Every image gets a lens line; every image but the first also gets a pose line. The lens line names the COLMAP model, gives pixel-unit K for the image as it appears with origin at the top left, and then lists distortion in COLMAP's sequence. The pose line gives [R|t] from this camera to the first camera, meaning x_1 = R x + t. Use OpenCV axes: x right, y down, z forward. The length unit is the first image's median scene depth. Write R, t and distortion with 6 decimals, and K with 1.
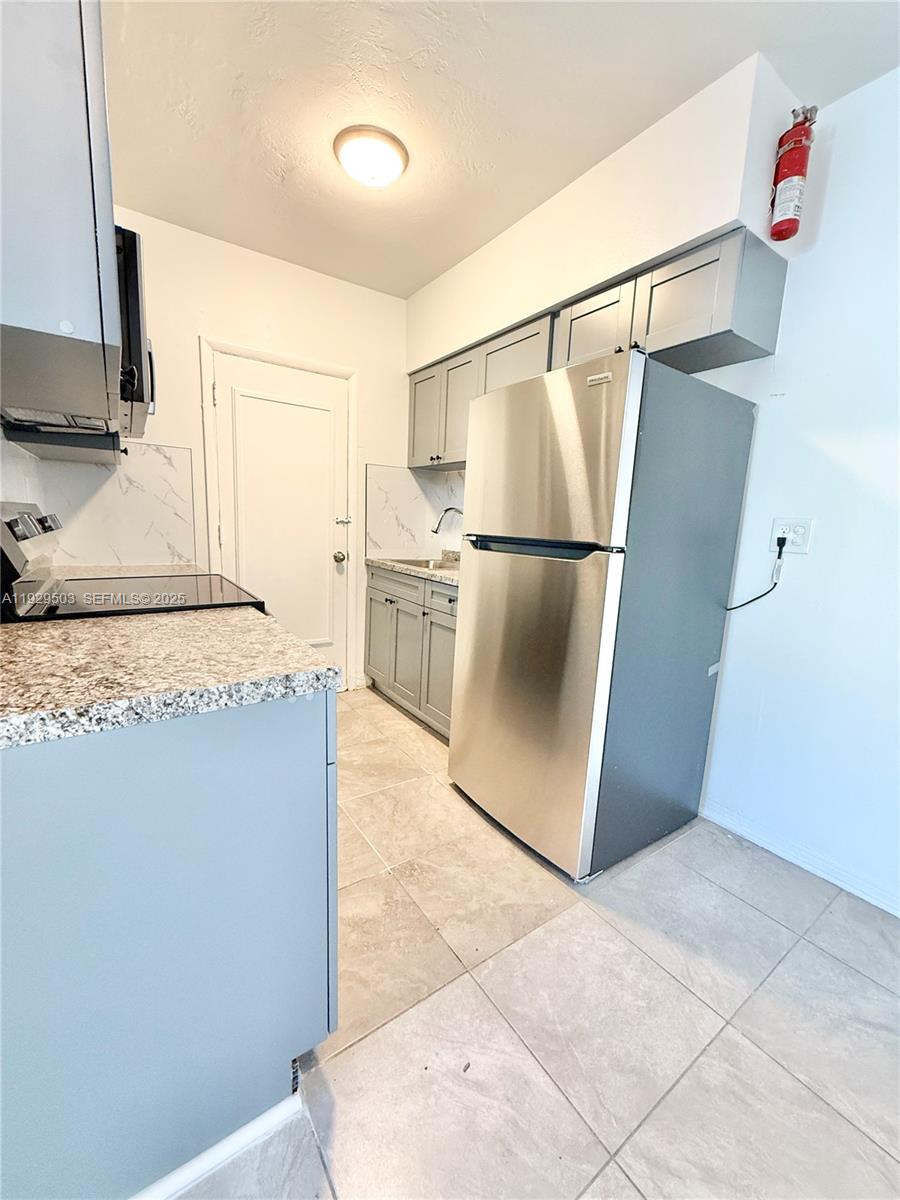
lens RADIAL K [[480.7, 0, 450.3], [0, 480.7, 599.3], [0, 0, 1]] dist [-0.000650, 0.000122]
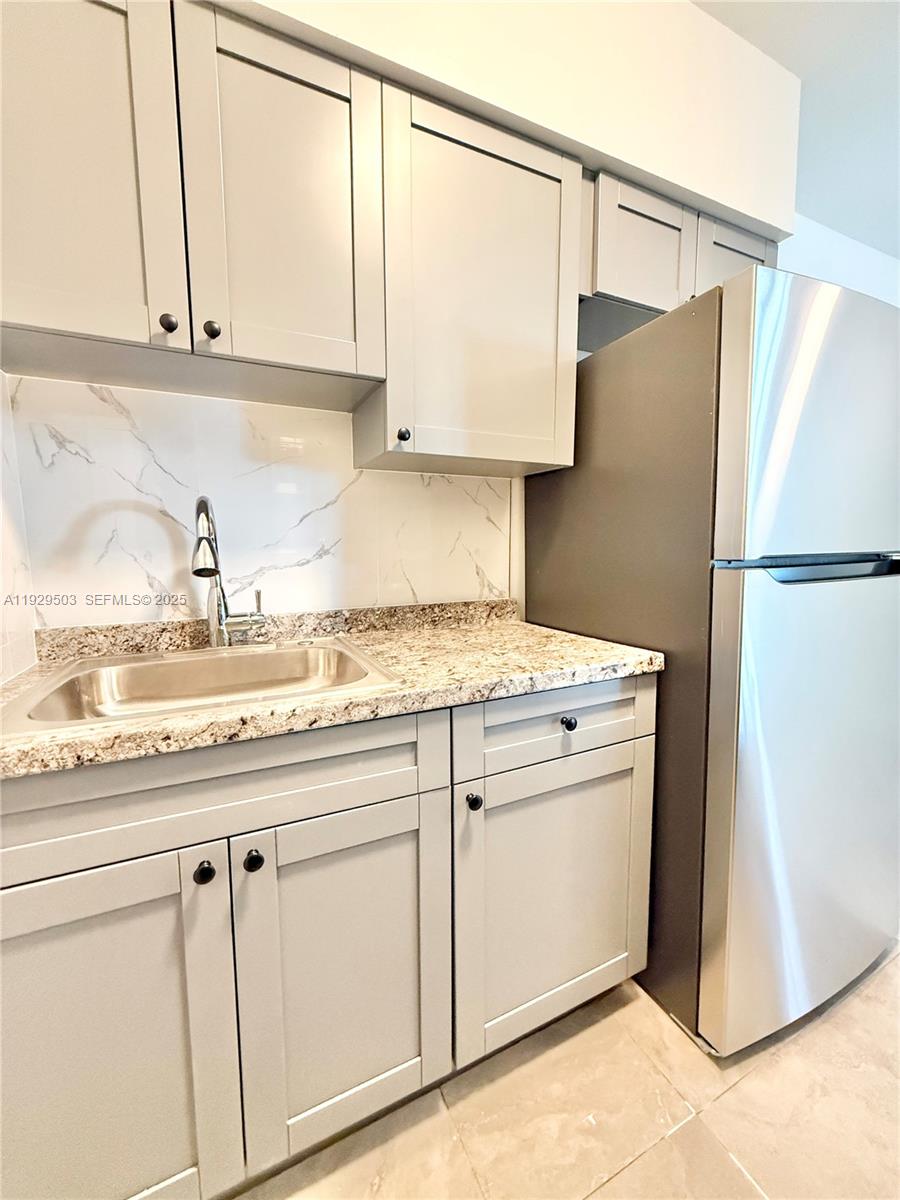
lens RADIAL K [[480.7, 0, 450.6], [0, 480.7, 603.4], [0, 0, 1]] dist [-0.000650, 0.000122]
pose [[0.159035, -0.164477, 0.973476, -0.350511], [0.175905, 0.974969, 0.135992, -0.150945], [-0.971476, 0.149611, 0.183986, 0.883470]]
